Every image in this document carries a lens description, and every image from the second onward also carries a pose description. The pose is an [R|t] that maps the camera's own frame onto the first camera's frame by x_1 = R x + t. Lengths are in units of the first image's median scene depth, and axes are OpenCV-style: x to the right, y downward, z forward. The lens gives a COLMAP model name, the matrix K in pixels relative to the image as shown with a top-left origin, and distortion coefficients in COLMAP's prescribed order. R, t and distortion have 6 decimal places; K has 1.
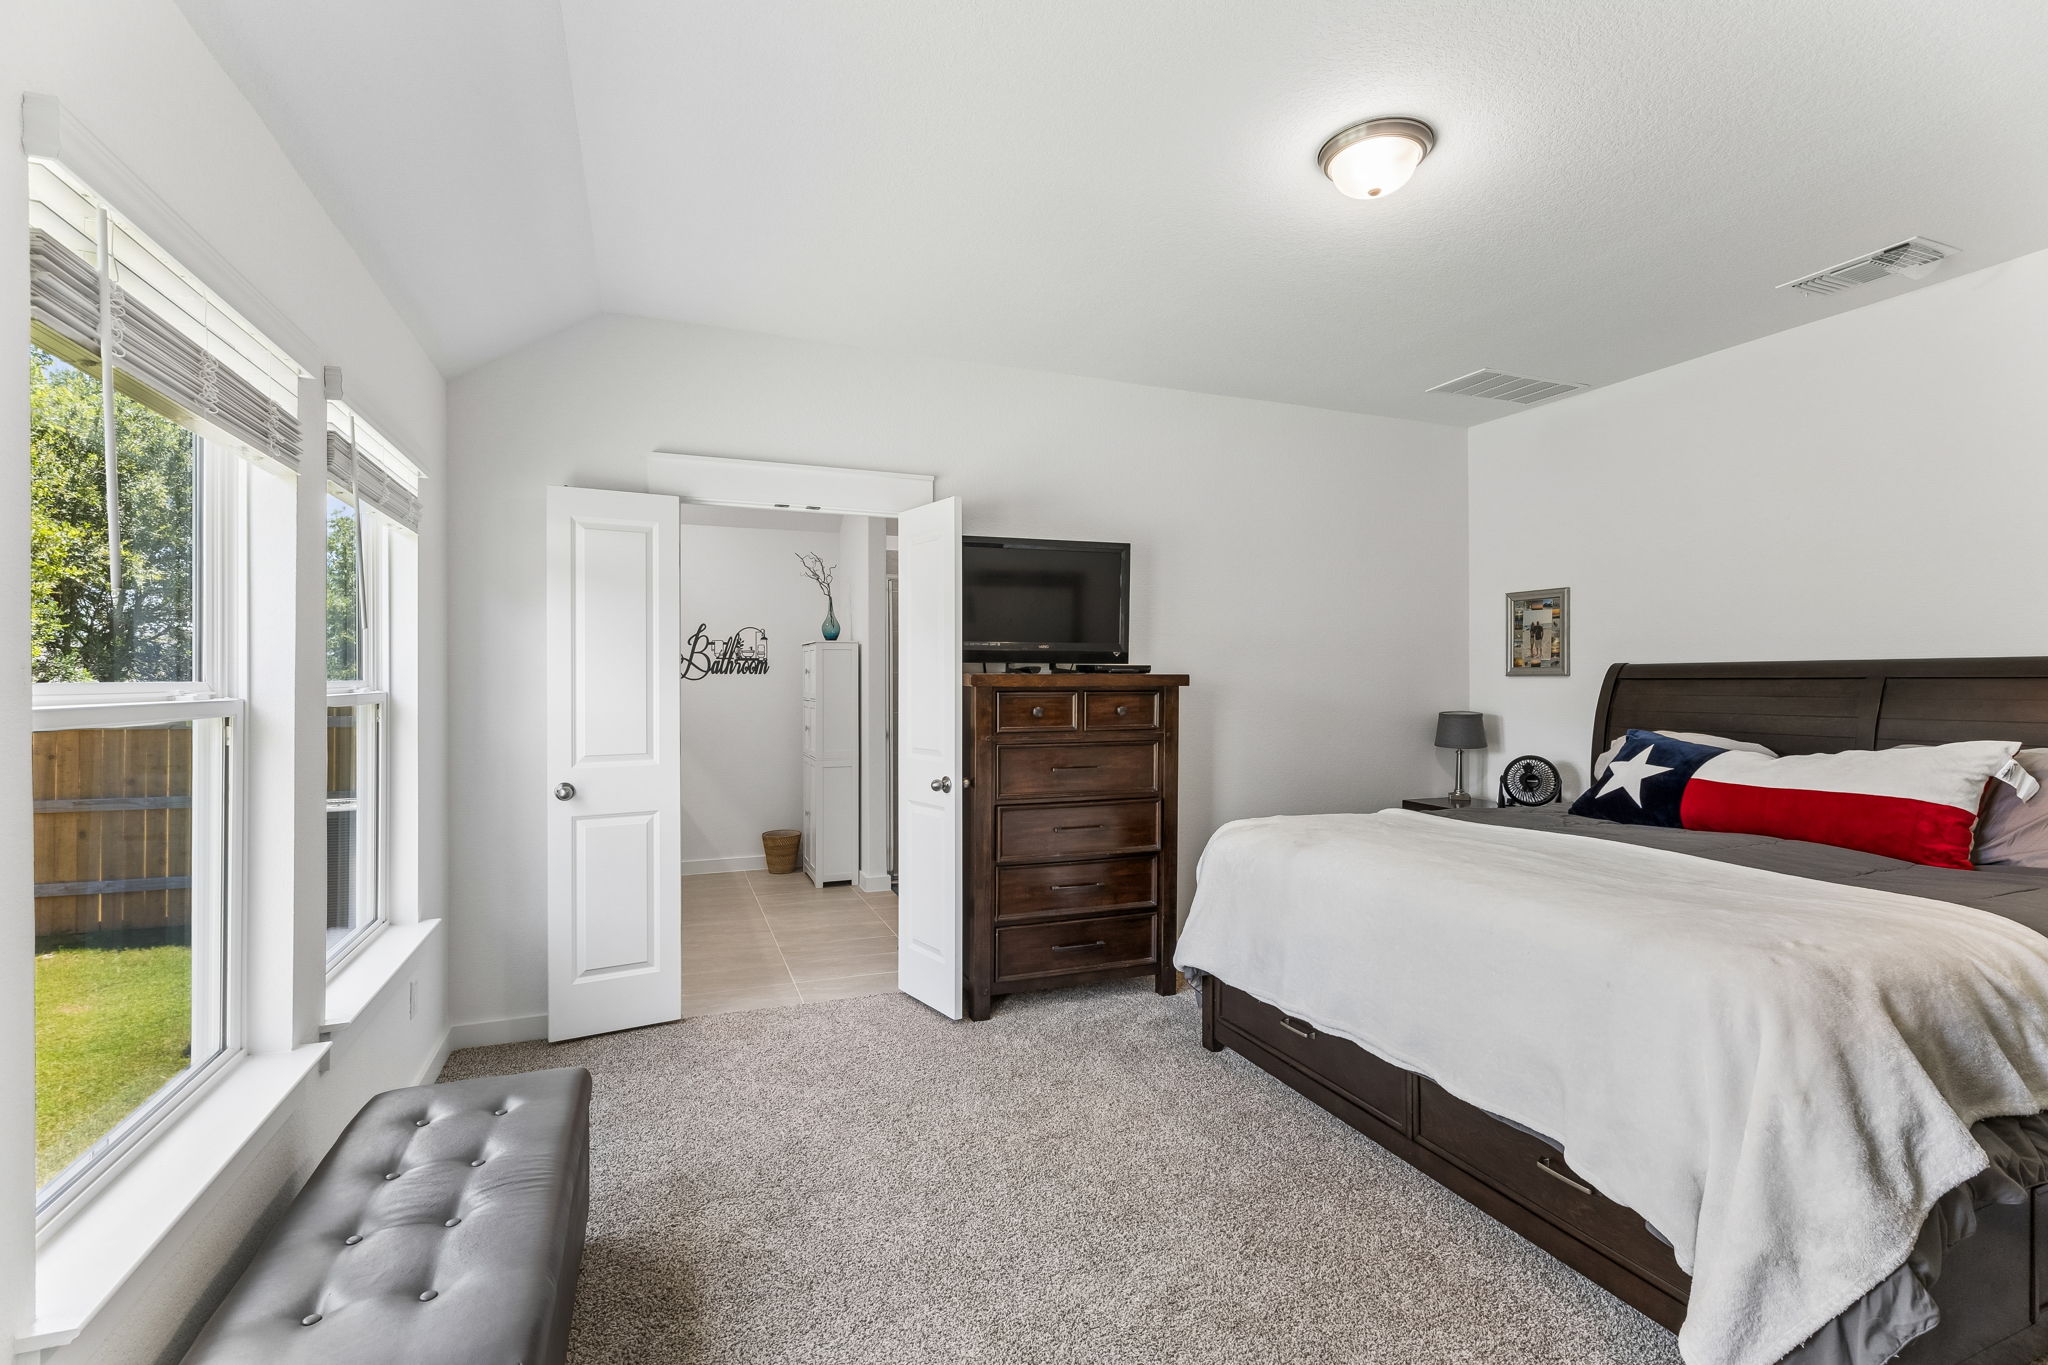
lens RADIAL K [[932.7, 0, 1024.6], [0, 932.7, 677.4], [0, 0, 1]] dist [0.000639, -0.001545]
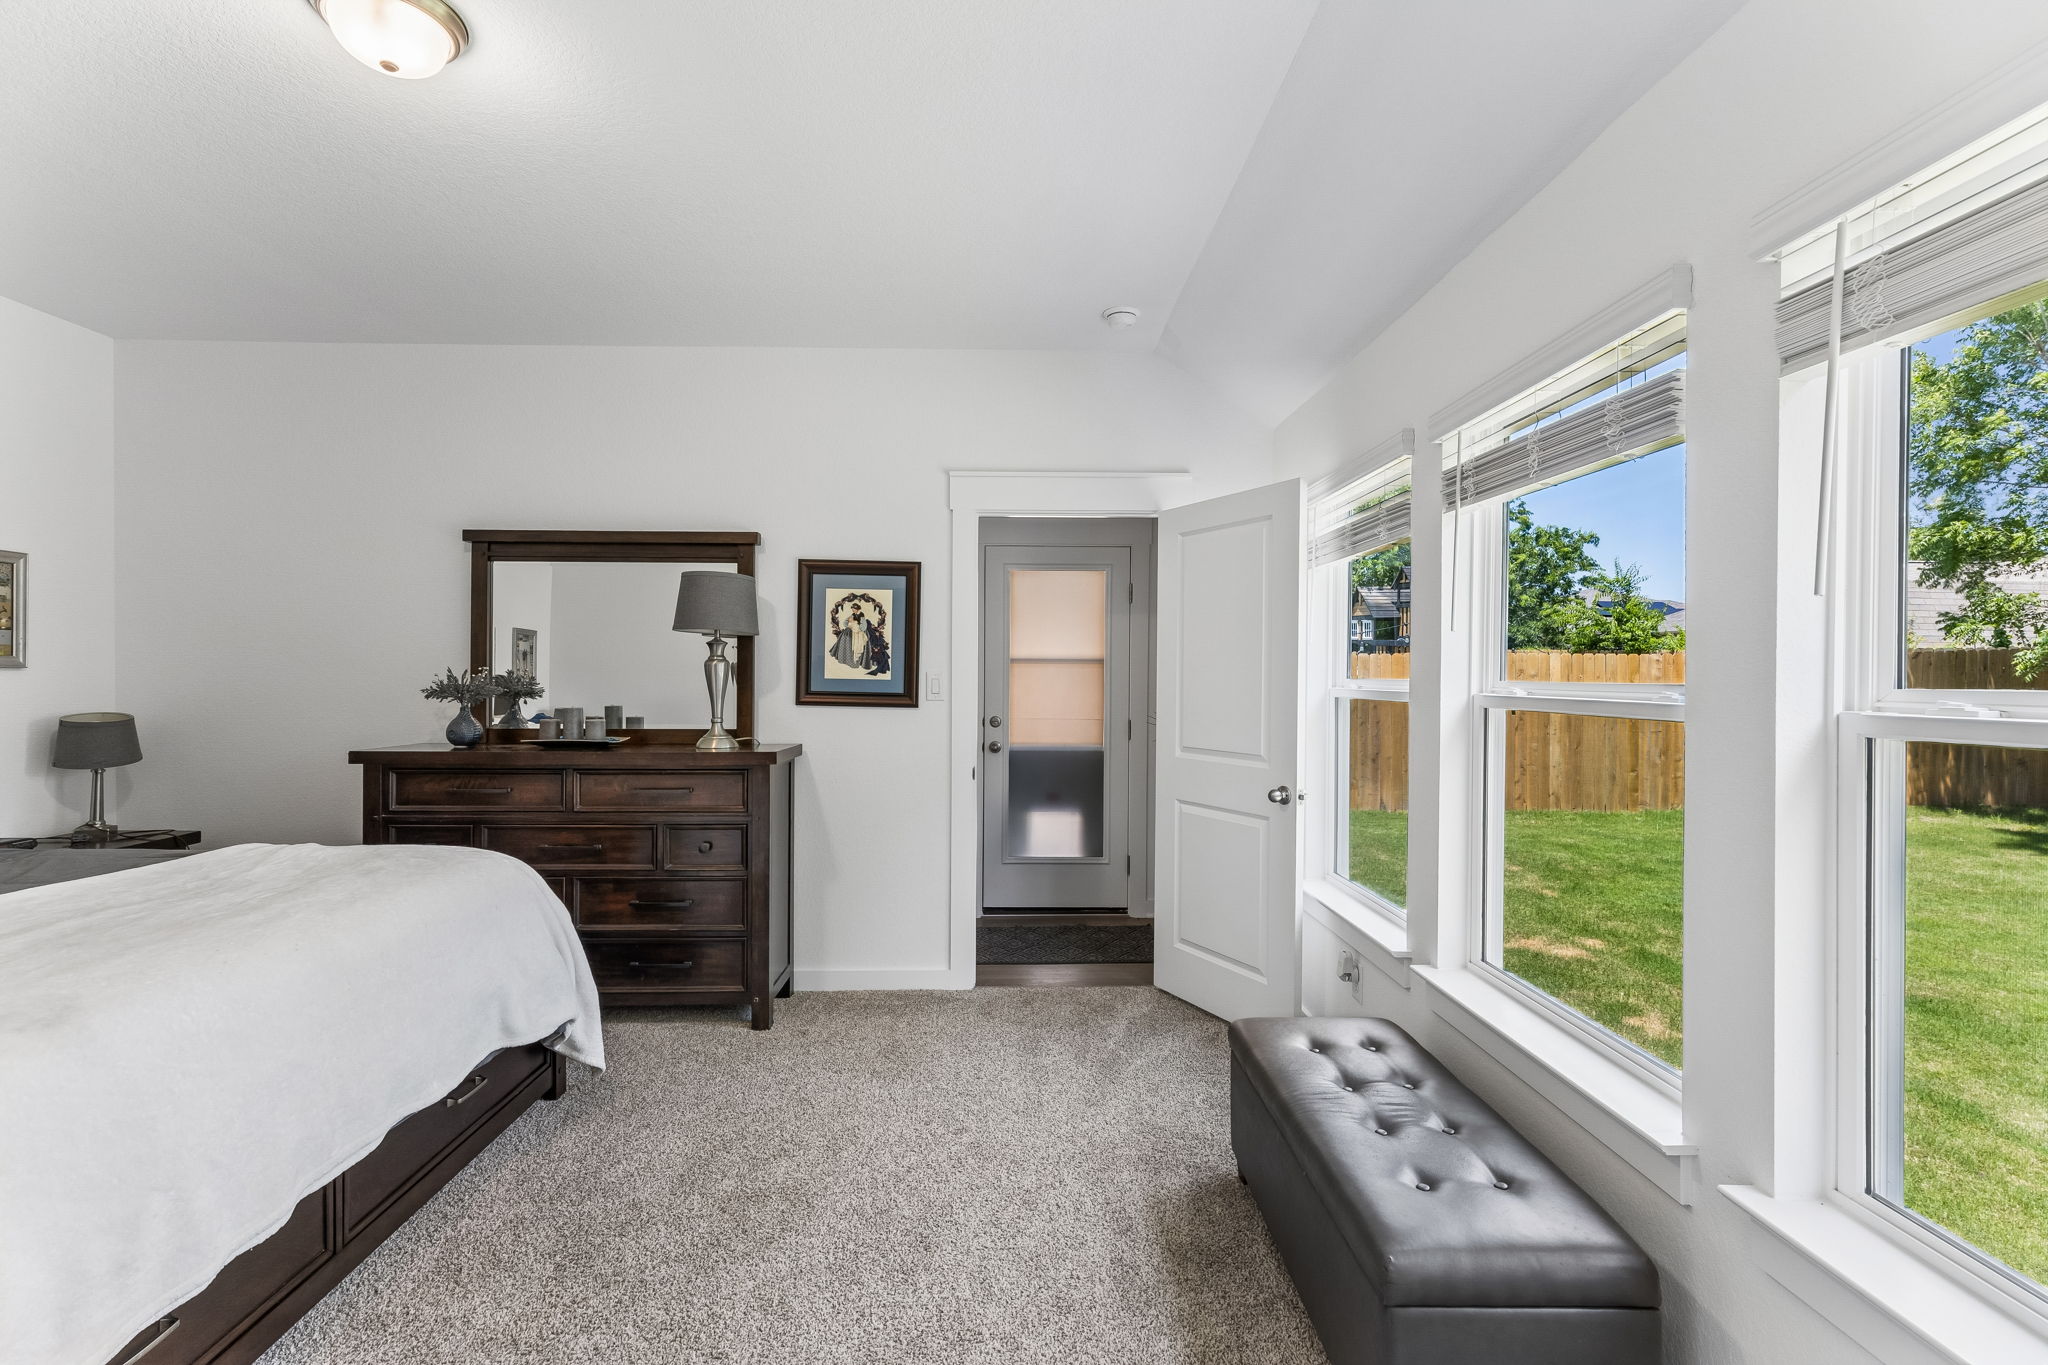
lens RADIAL K [[932.7, 0, 1028.7], [0, 932.7, 676.8], [0, 0, 1]] dist [0.000639, -0.001545]
pose [[-0.940145, -0.008750, 0.340662, -0.450229], [-0.008268, 0.999962, 0.002867, -0.005483], [-0.340674, -0.000122, -0.940181, 1.278487]]
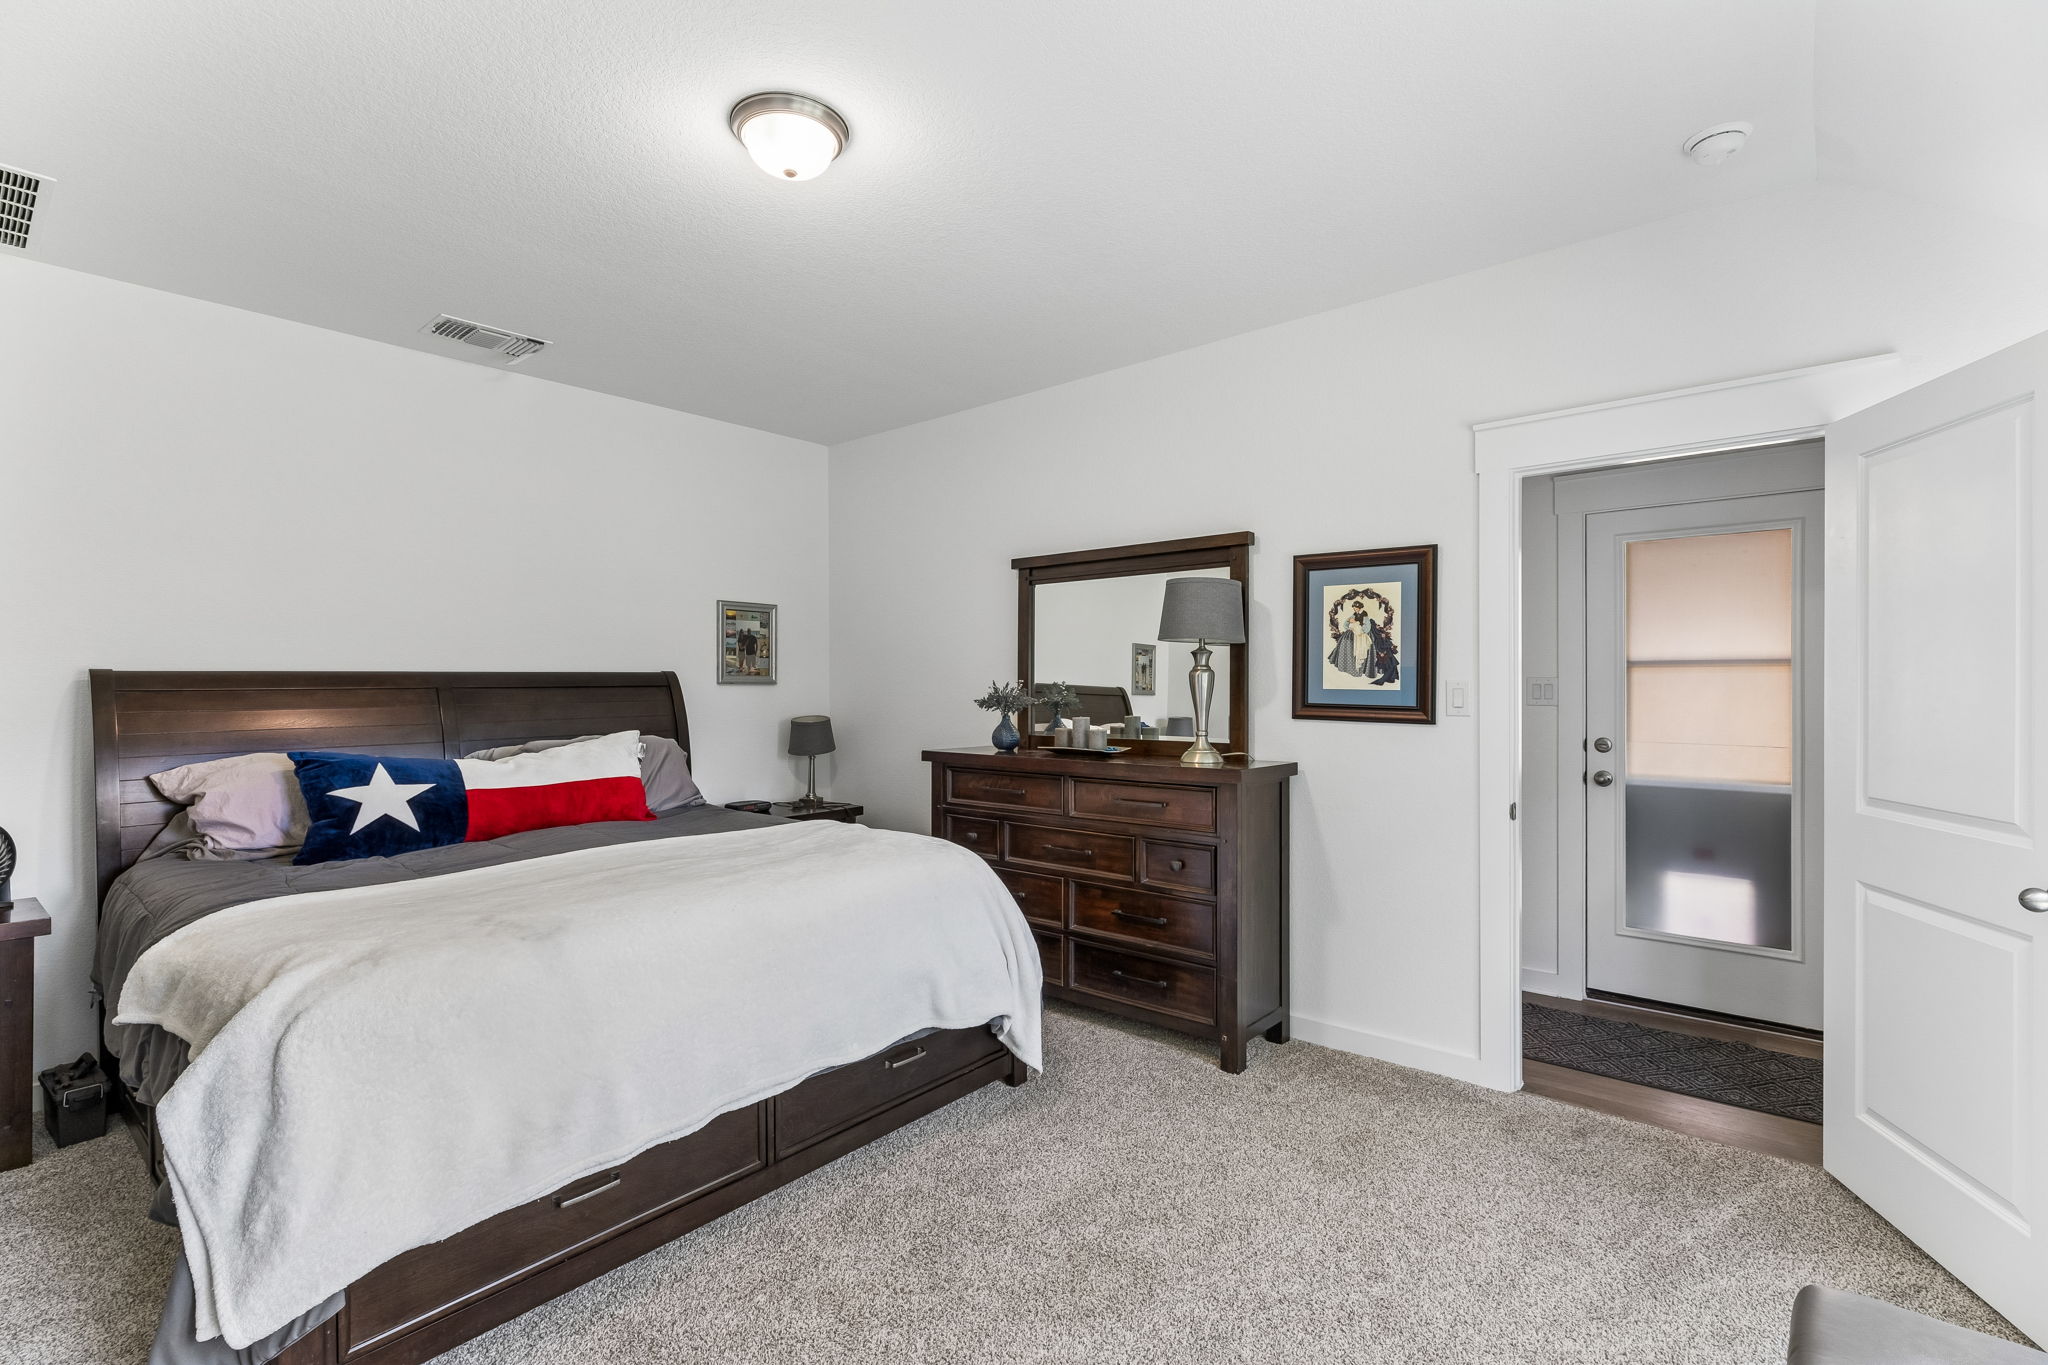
lens RADIAL K [[932.7, 0, 1021.0], [0, 932.7, 682.5], [0, 0, 1]] dist [0.000639, -0.001545]
pose [[-0.468554, -0.000171, 0.883435, -0.519233], [0.001149, 0.999999, 0.000803, -0.005978], [-0.883434, 0.001391, -0.468554, 1.129402]]
